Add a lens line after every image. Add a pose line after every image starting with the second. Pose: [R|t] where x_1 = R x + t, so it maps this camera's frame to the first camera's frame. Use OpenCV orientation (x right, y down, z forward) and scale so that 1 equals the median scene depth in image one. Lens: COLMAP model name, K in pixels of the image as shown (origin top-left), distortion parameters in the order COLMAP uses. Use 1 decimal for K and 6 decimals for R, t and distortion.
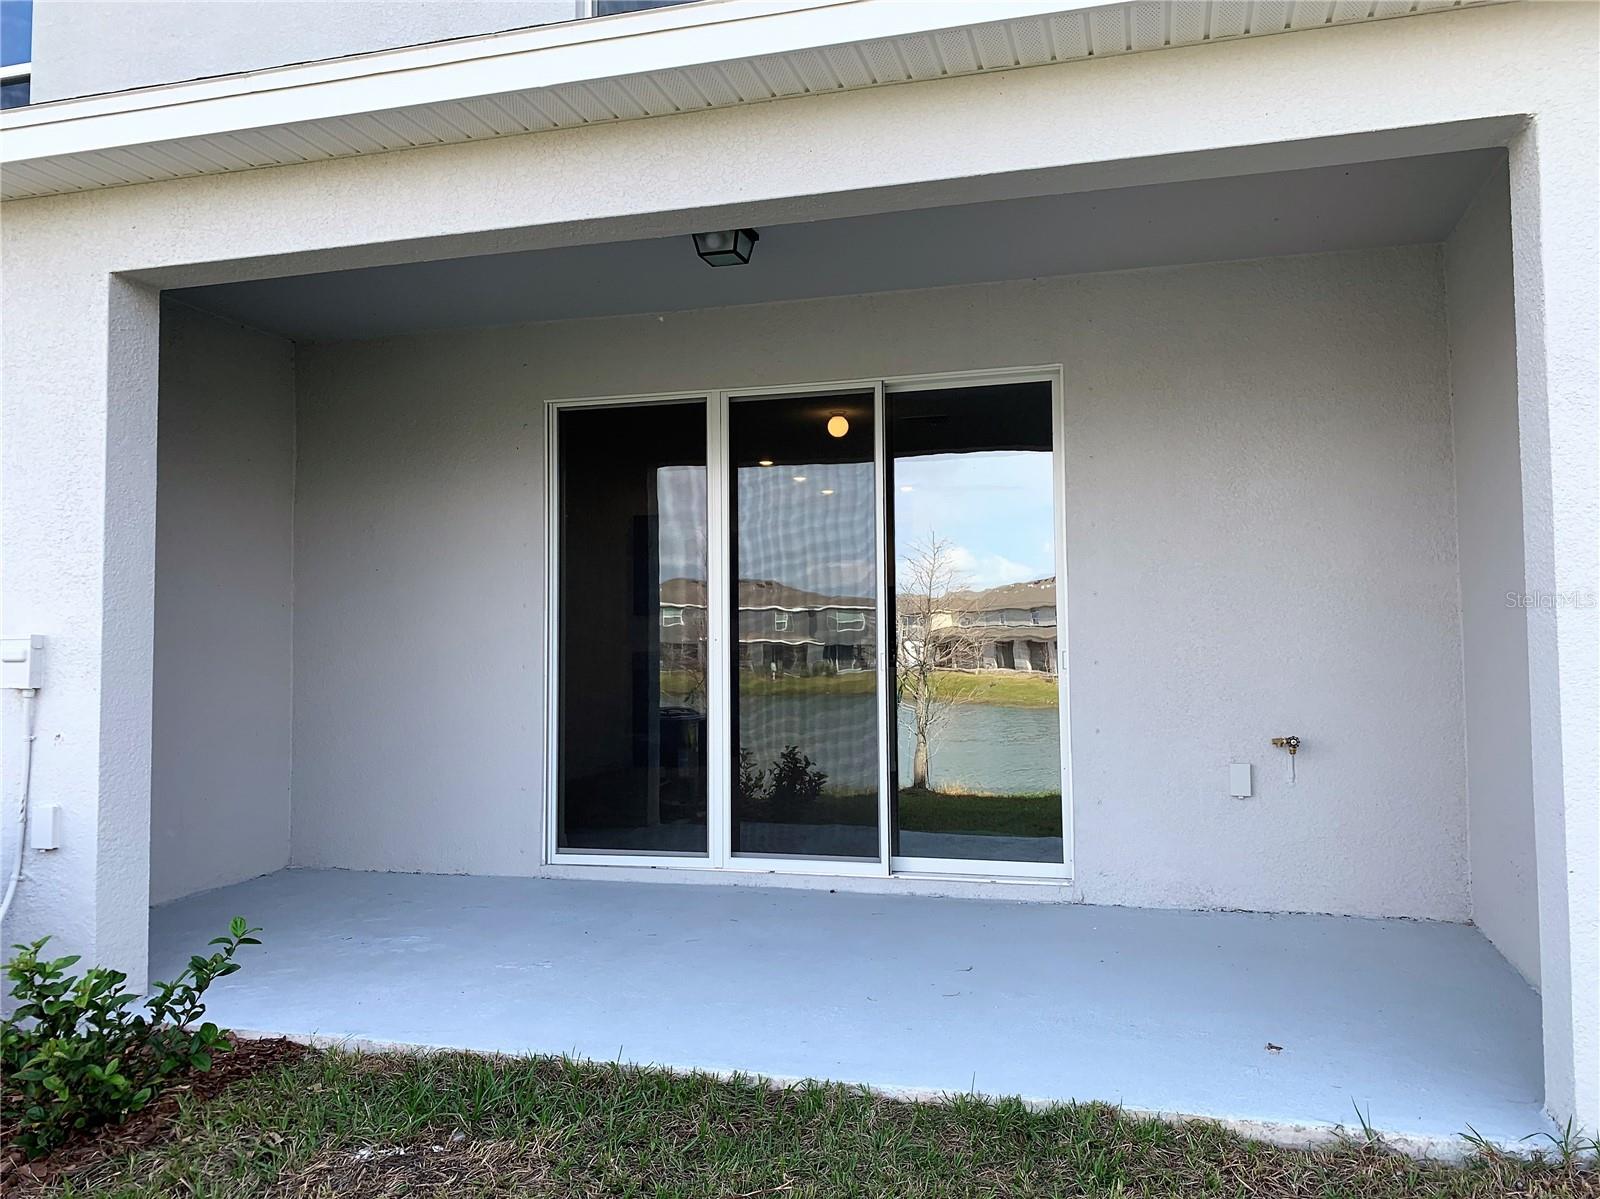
lens RADIAL K [[1206.5, 0, 800.0], [0, 1206.5, 599.5], [0, 0, 1]] dist [0.002458, -0.004965]
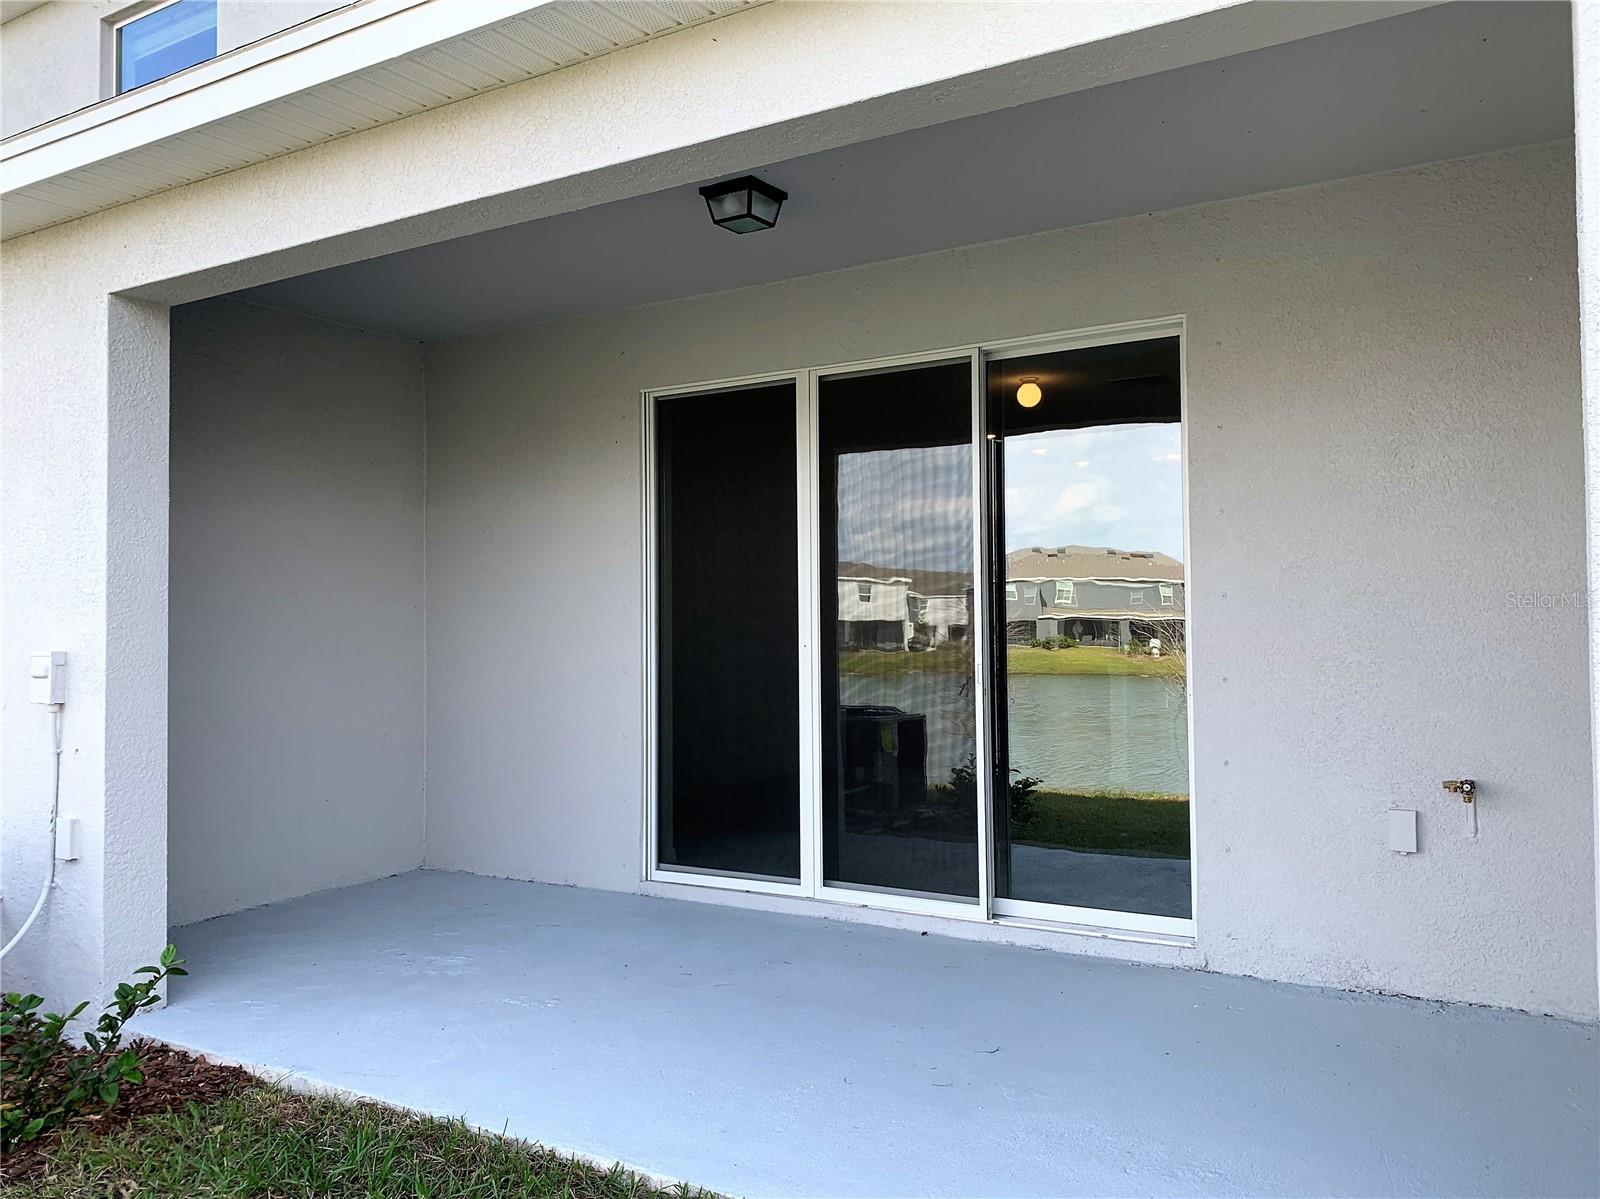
lens RADIAL K [[1252.7, 0, 811.7], [0, 1252.7, 602.5], [0, 0, 1]] dist [0.006596, -0.010262]
pose [[0.962821, -0.005158, -0.270090, 0.217621], [0.011500, 0.999694, 0.021904, -0.022665], [0.269895, -0.024196, 0.962586, 0.112532]]
